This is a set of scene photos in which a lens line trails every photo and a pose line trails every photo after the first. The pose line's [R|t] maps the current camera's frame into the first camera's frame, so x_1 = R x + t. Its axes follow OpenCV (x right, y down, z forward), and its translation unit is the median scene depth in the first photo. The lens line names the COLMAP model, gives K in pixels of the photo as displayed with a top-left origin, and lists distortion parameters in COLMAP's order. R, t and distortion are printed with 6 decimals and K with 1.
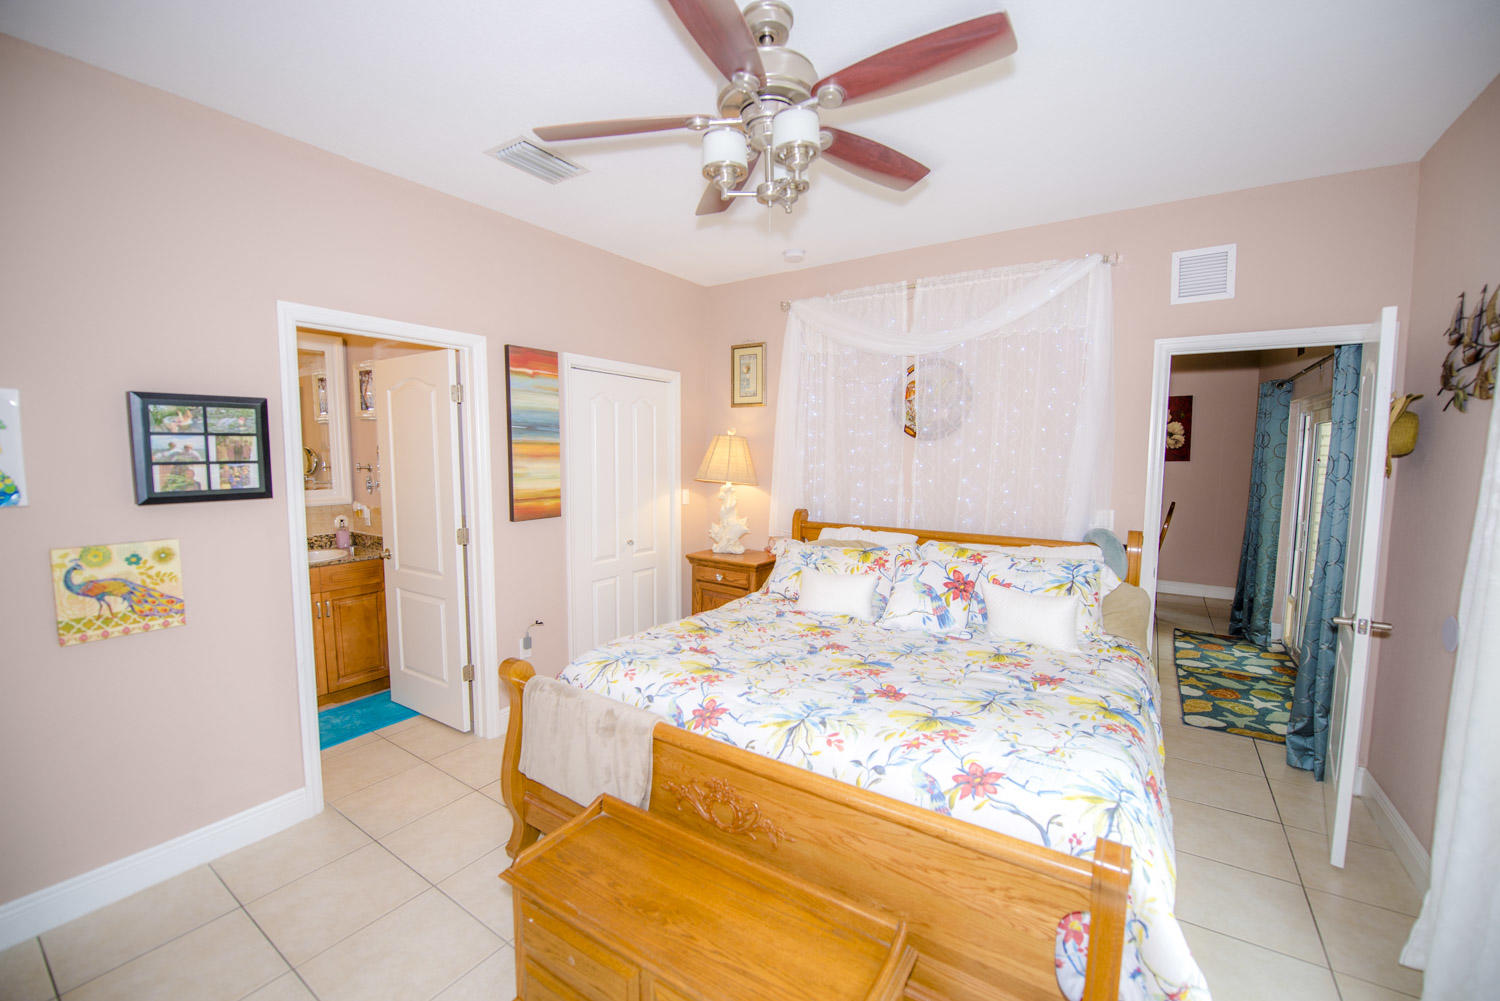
lens RADIAL K [[600.8, 0, 750.0], [0, 600.8, 500.5], [0, 0, 1]] dist [-0.020511, -0.000186]
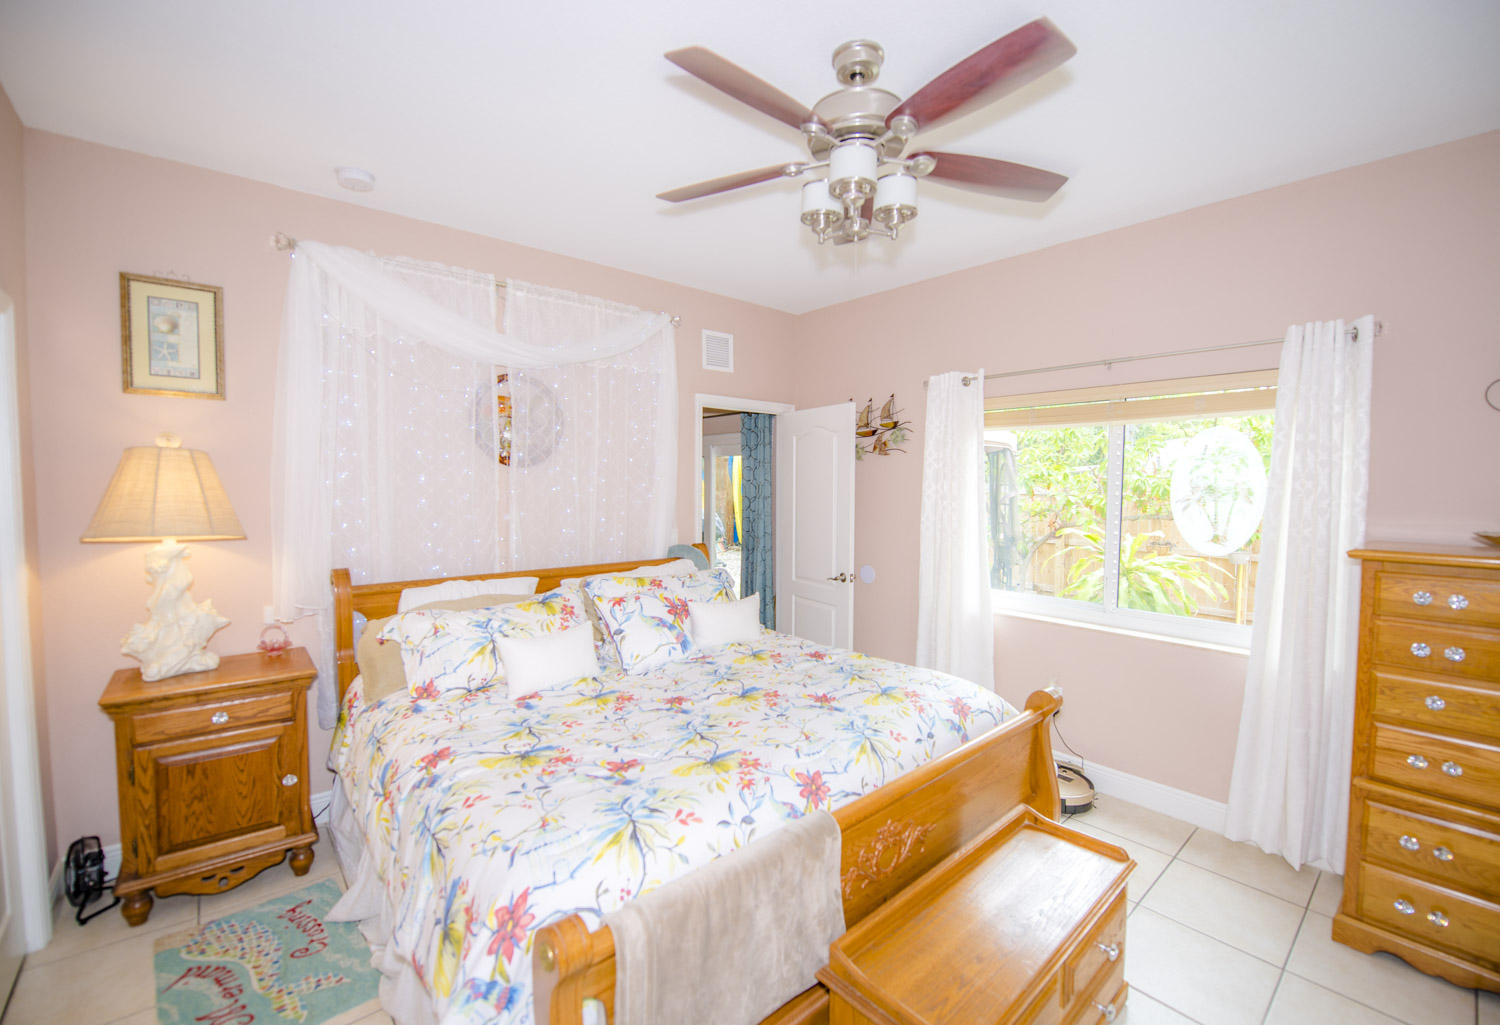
lens RADIAL K [[643.5, 0, 750.0], [0, 643.5, 512.5], [0, 0, 1]] dist [-0.001652, -0.009246]
pose [[0.250155, -0.050596, 0.966883, -0.707491], [0.072664, 0.996798, 0.033361, -0.056374], [-0.965475, 0.061912, 0.253031, 0.602024]]
